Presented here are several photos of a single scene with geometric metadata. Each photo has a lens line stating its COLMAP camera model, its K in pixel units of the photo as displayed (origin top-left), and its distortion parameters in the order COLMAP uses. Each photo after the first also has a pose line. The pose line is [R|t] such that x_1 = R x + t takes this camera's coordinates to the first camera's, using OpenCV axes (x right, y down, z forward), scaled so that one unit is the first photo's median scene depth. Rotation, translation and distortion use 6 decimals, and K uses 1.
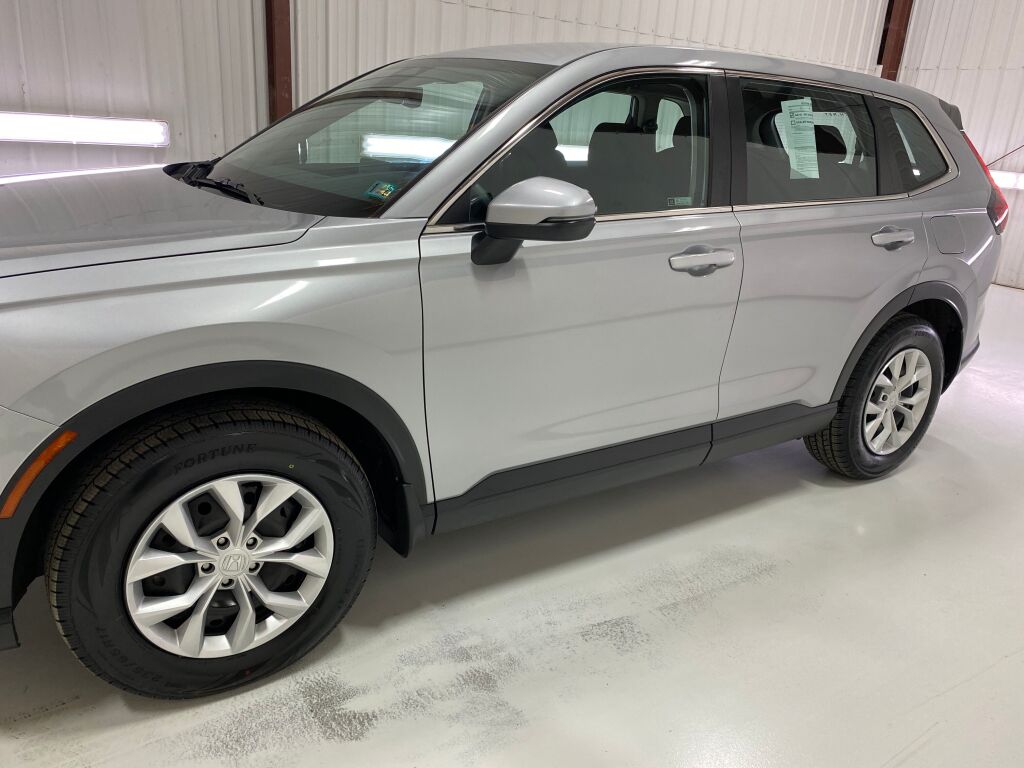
lens RADIAL K [[774.9, 0, 518.9], [0, 774.9, 374.7], [0, 0, 1]] dist [0.020571, -0.013927]
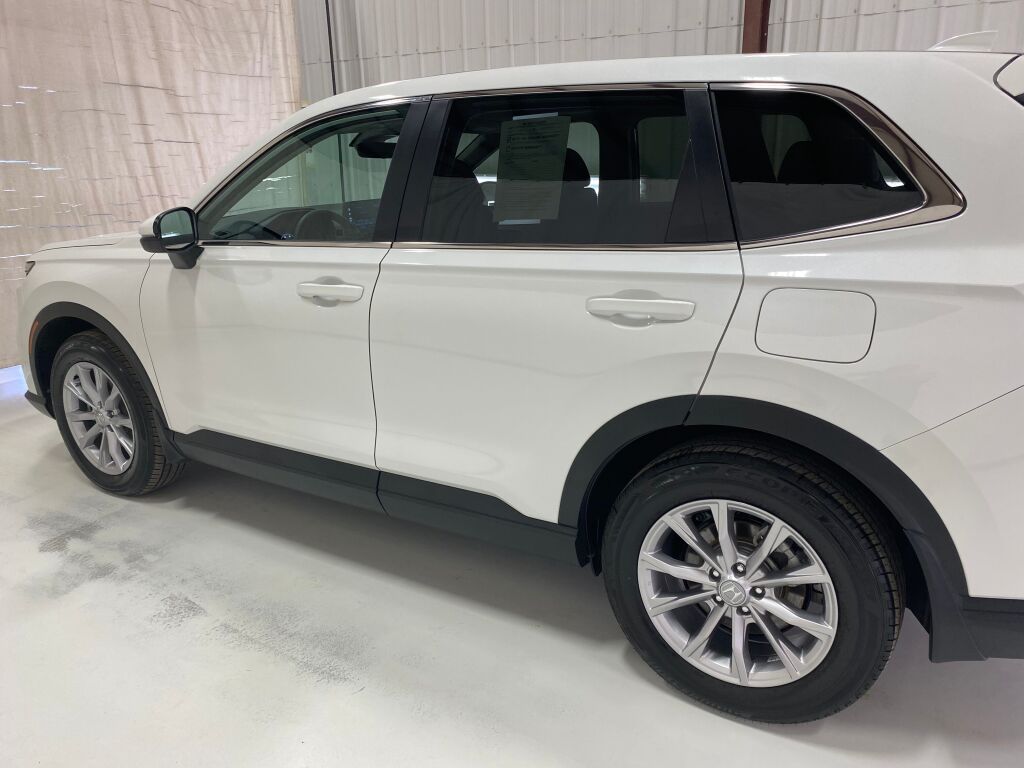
lens RADIAL K [[774.9, 0, 532.0], [0, 774.9, 387.3], [0, 0, 1]] dist [0.020571, -0.013927]
pose [[0.423113, 0.196152, -0.884590, 1.333179], [-0.244023, 0.964882, 0.097236, -0.201254], [0.872599, 0.174718, 0.456120, 0.837449]]
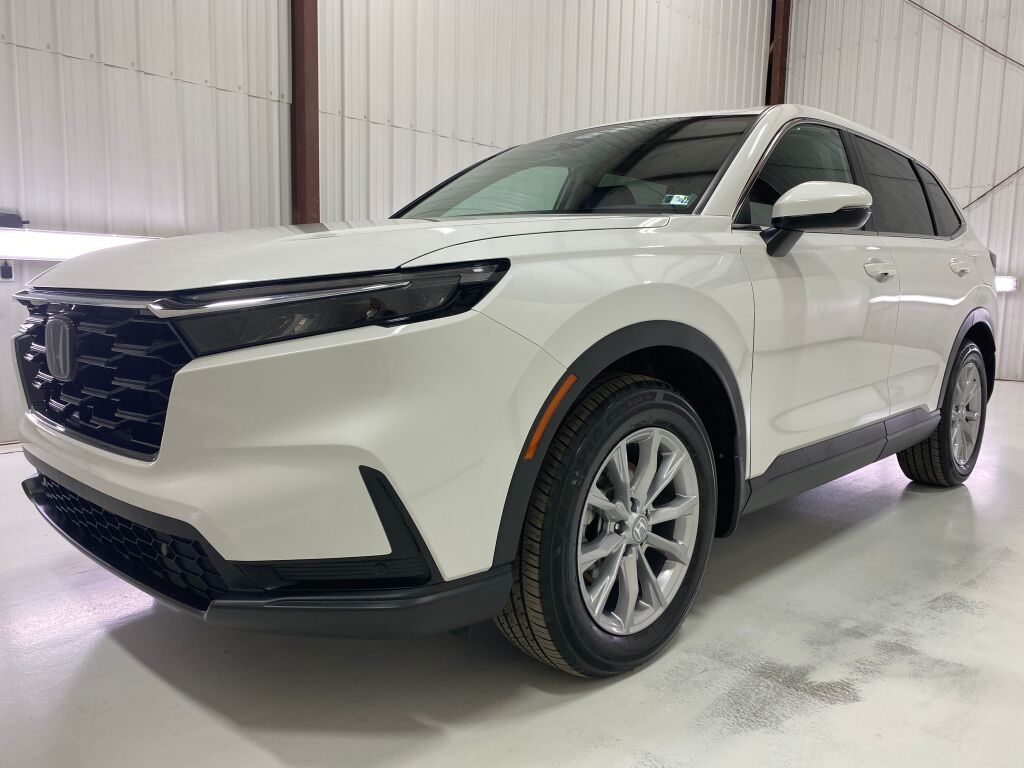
lens RADIAL K [[774.9, 0, 508.3], [0, 774.9, 382.3], [0, 0, 1]] dist [0.020571, -0.013927]
pose [[0.977200, -0.075189, 0.198560, -0.585487], [0.112272, 0.976741, -0.182680, 0.178797], [-0.180206, 0.200807, 0.962913, 0.005004]]
